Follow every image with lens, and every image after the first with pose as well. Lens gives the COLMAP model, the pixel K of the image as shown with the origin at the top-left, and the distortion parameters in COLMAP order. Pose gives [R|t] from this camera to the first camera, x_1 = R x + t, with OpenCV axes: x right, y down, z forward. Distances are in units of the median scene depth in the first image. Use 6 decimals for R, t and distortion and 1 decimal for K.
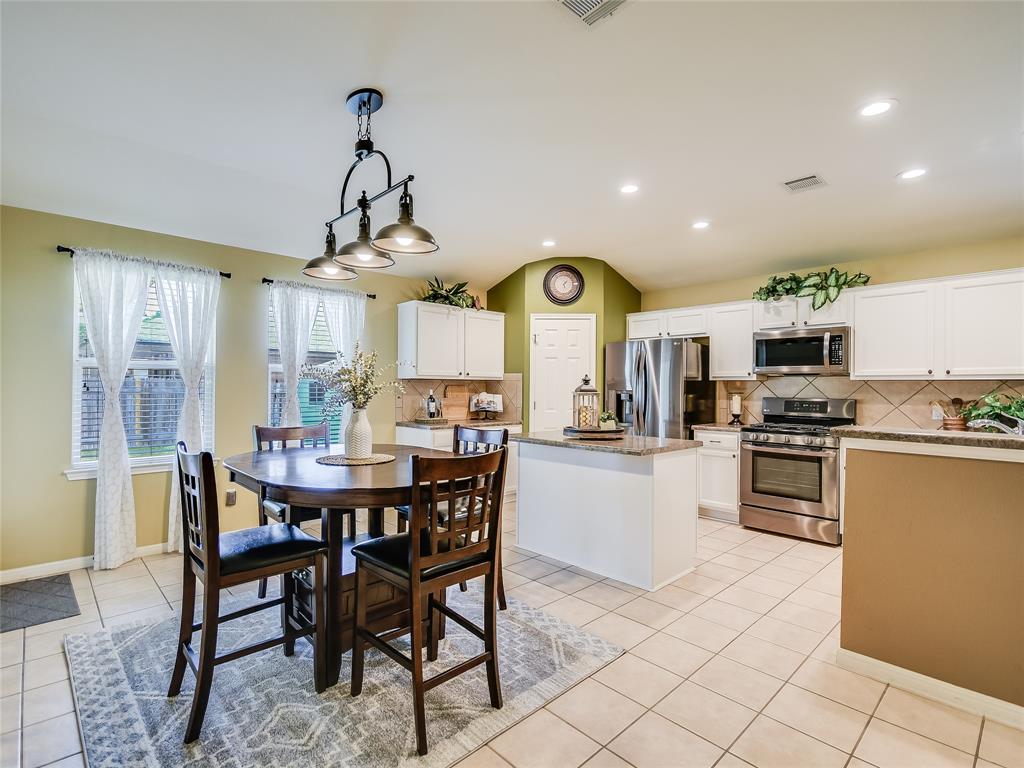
lens RADIAL K [[502.1, 0, 508.4], [0, 502.1, 384.7], [0, 0, 1]] dist [0.015607, -0.001005]
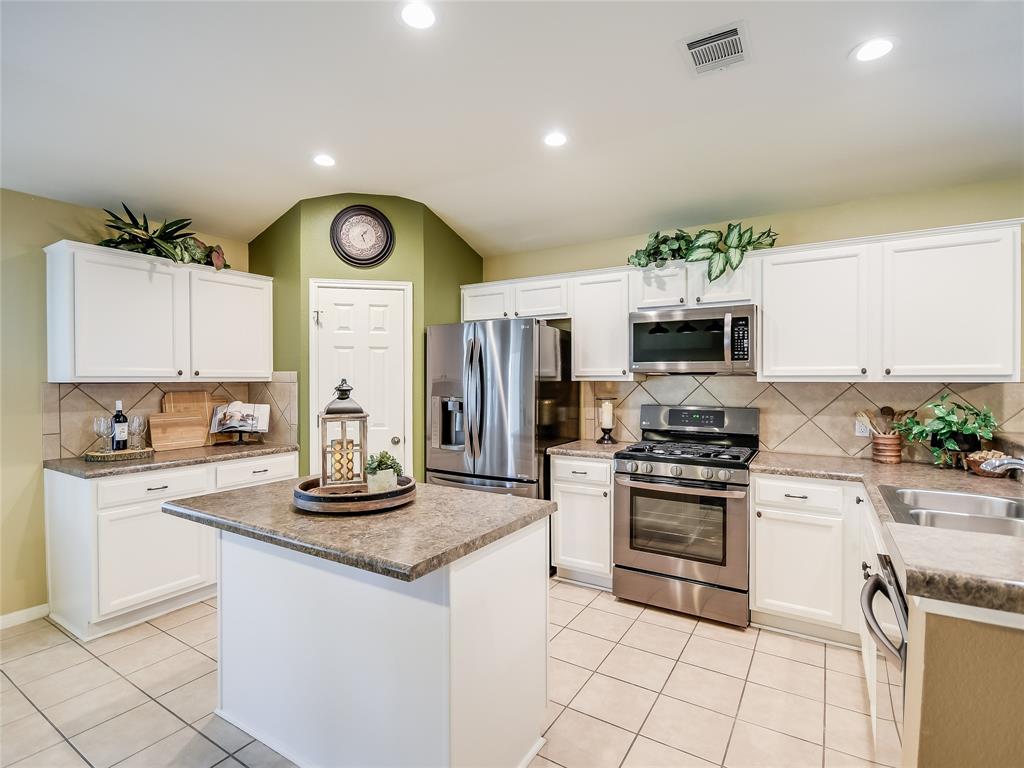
lens RADIAL K [[503.1, 0, 512.3], [0, 503.1, 384.0], [0, 0, 1]] dist [-0.013743, 0.000320]
pose [[0.967751, -0.010882, 0.251673, 0.155550], [0.006884, 0.999836, 0.016763, -0.018389], [-0.251814, -0.014490, 0.967667, 0.371911]]
